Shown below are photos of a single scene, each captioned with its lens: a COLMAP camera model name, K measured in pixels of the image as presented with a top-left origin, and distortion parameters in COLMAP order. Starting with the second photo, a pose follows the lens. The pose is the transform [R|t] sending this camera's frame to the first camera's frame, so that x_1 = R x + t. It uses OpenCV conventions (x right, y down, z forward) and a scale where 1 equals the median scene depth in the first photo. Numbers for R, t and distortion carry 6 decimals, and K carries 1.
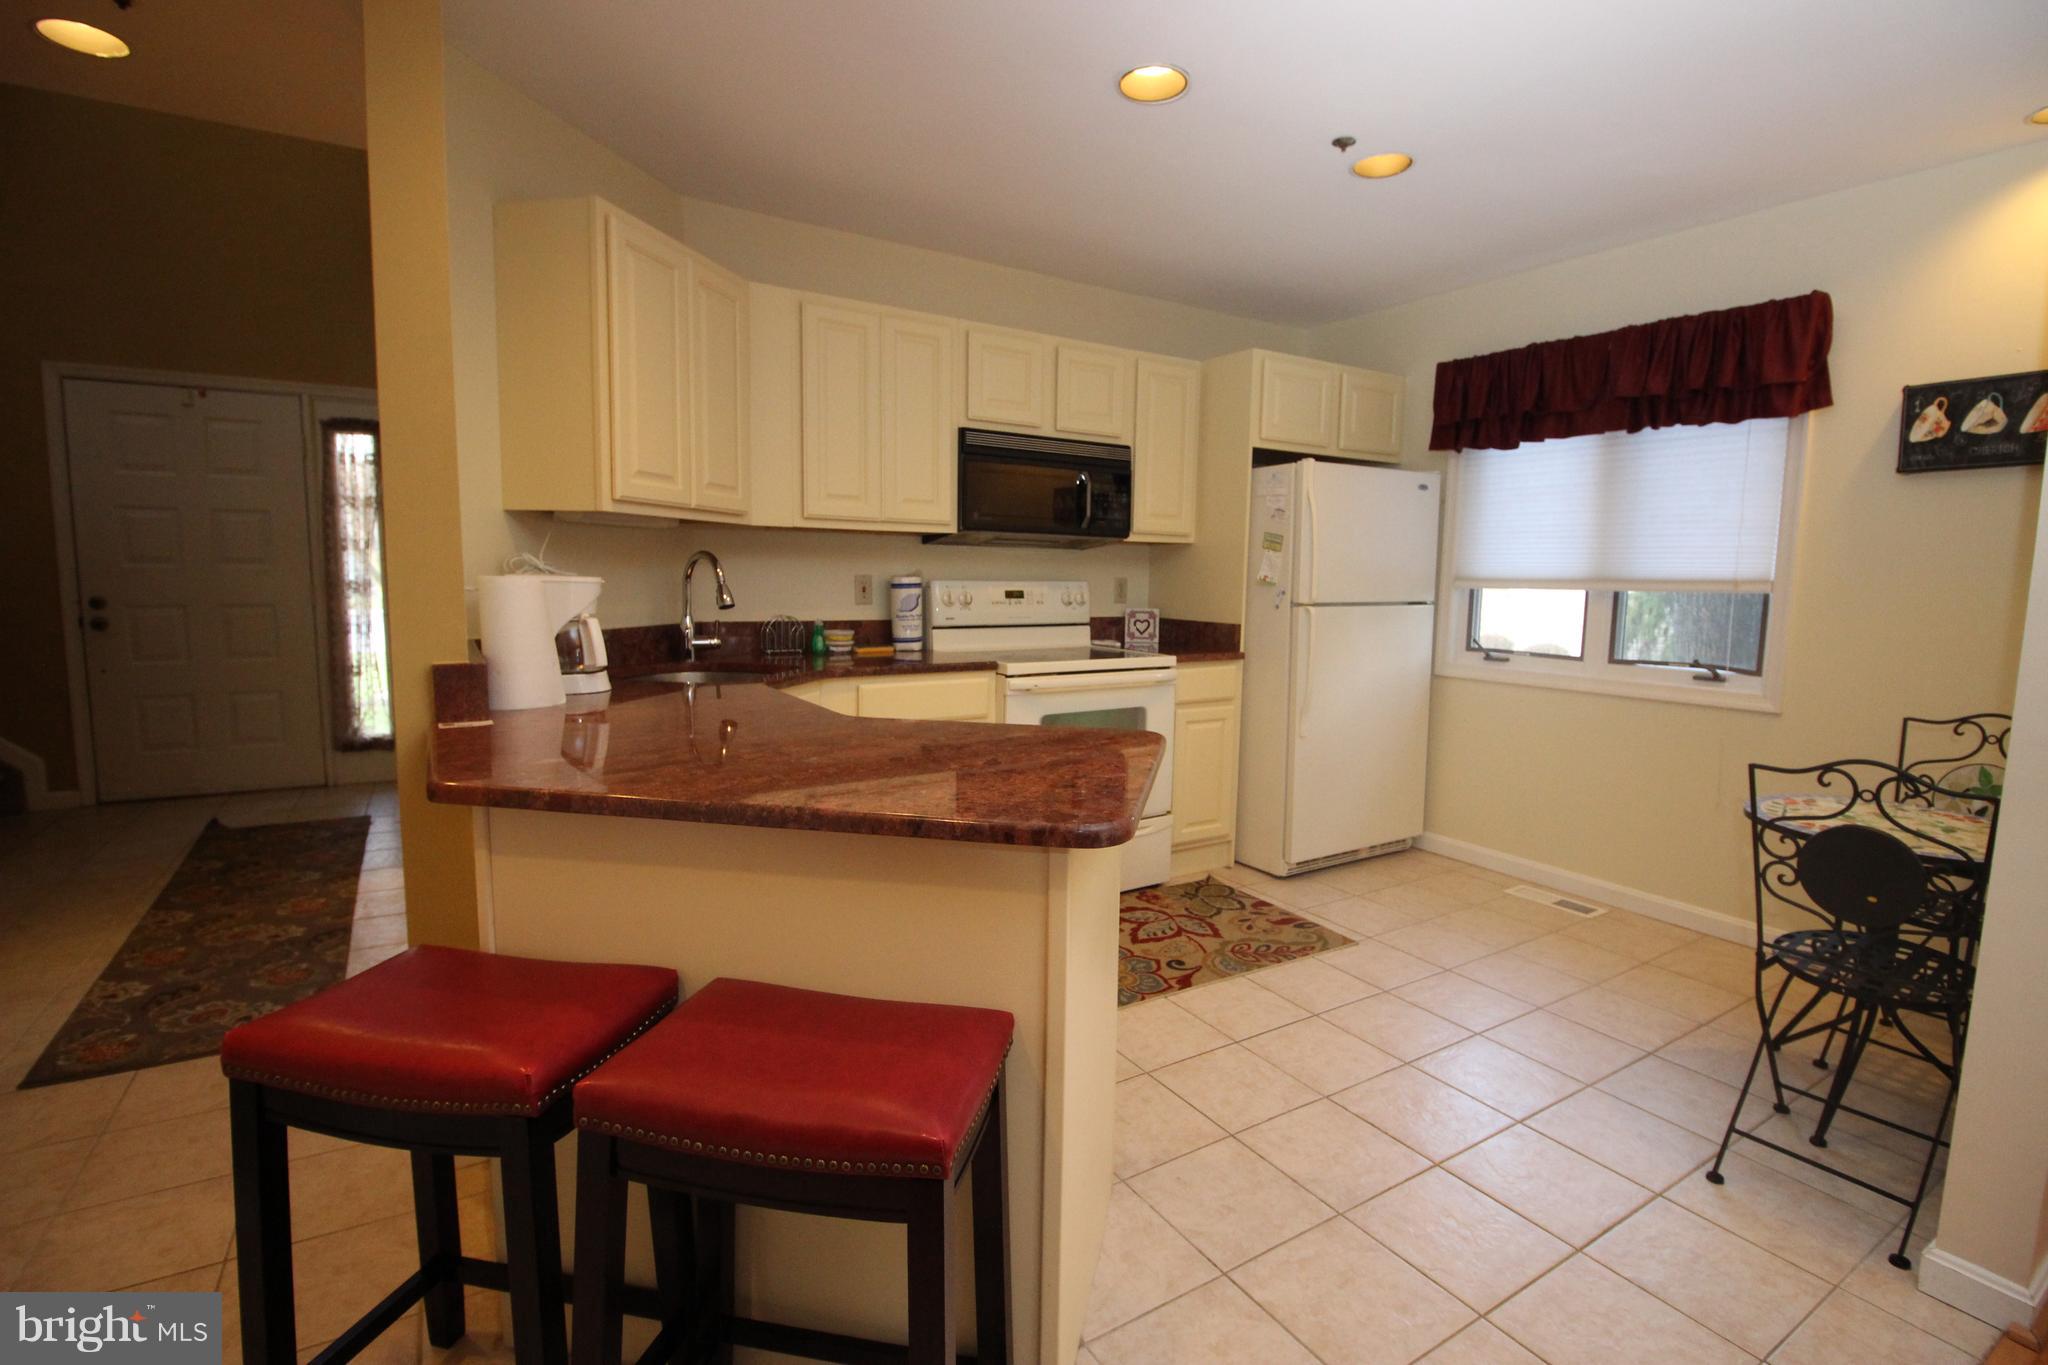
lens RADIAL K [[947.1, 0, 1047.5], [0, 947.1, 674.2], [0, 0, 1]] dist [0.000635, -0.013154]
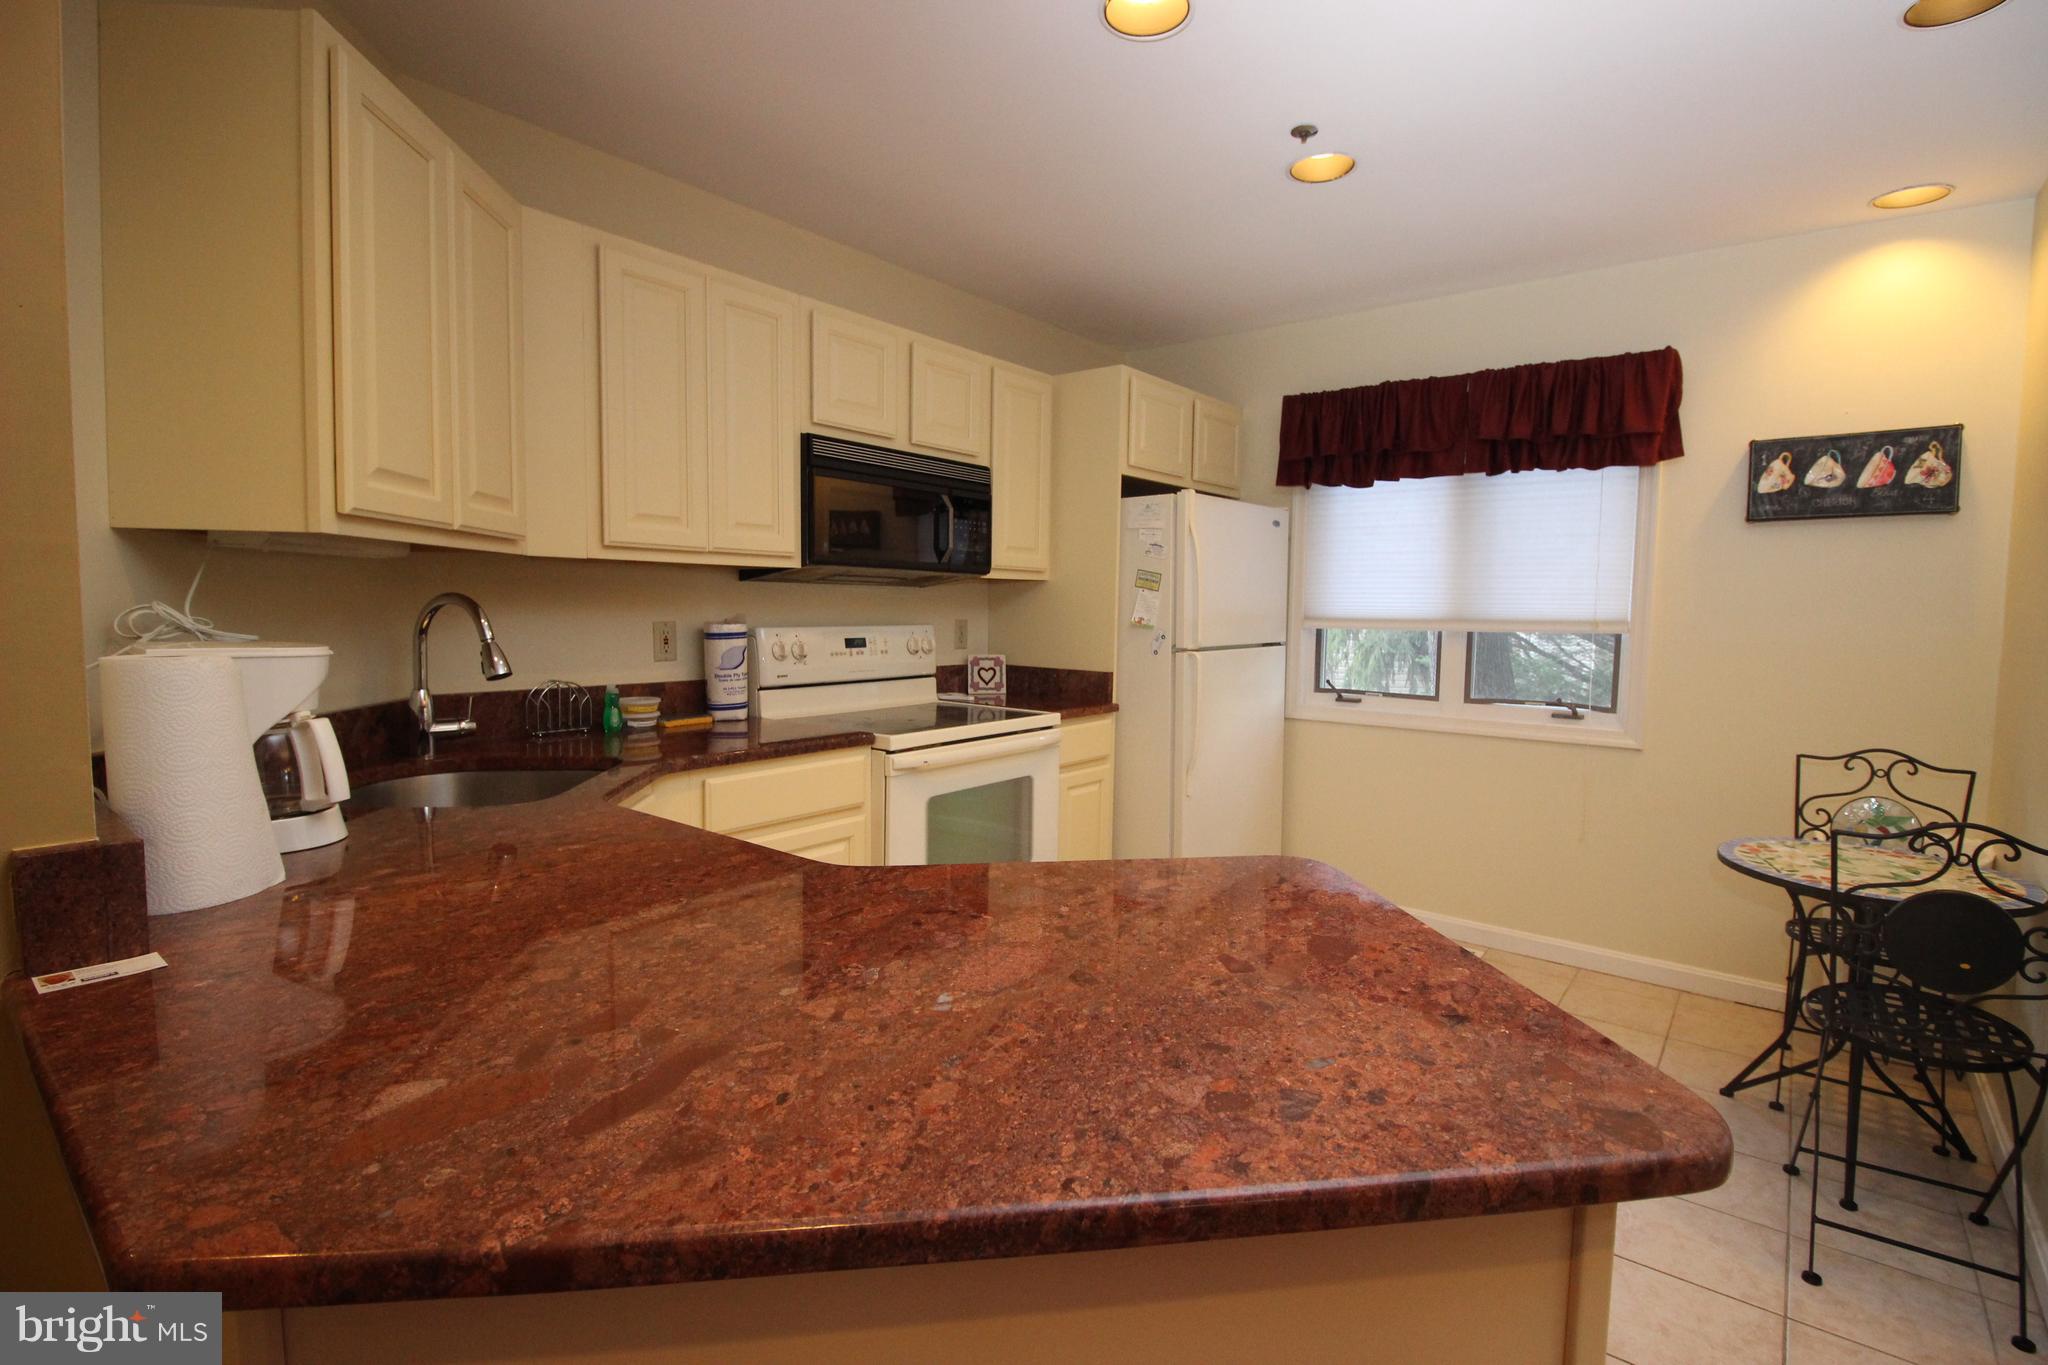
lens RADIAL K [[947.1, 0, 1047.5], [0, 947.1, 674.2], [0, 0, 1]] dist [0.000635, -0.013154]
pose [[0.944799, -0.027045, 0.326534, -0.160286], [0.036470, 0.999075, -0.022774, -0.036555], [-0.325616, 0.033425, 0.944911, 0.201145]]
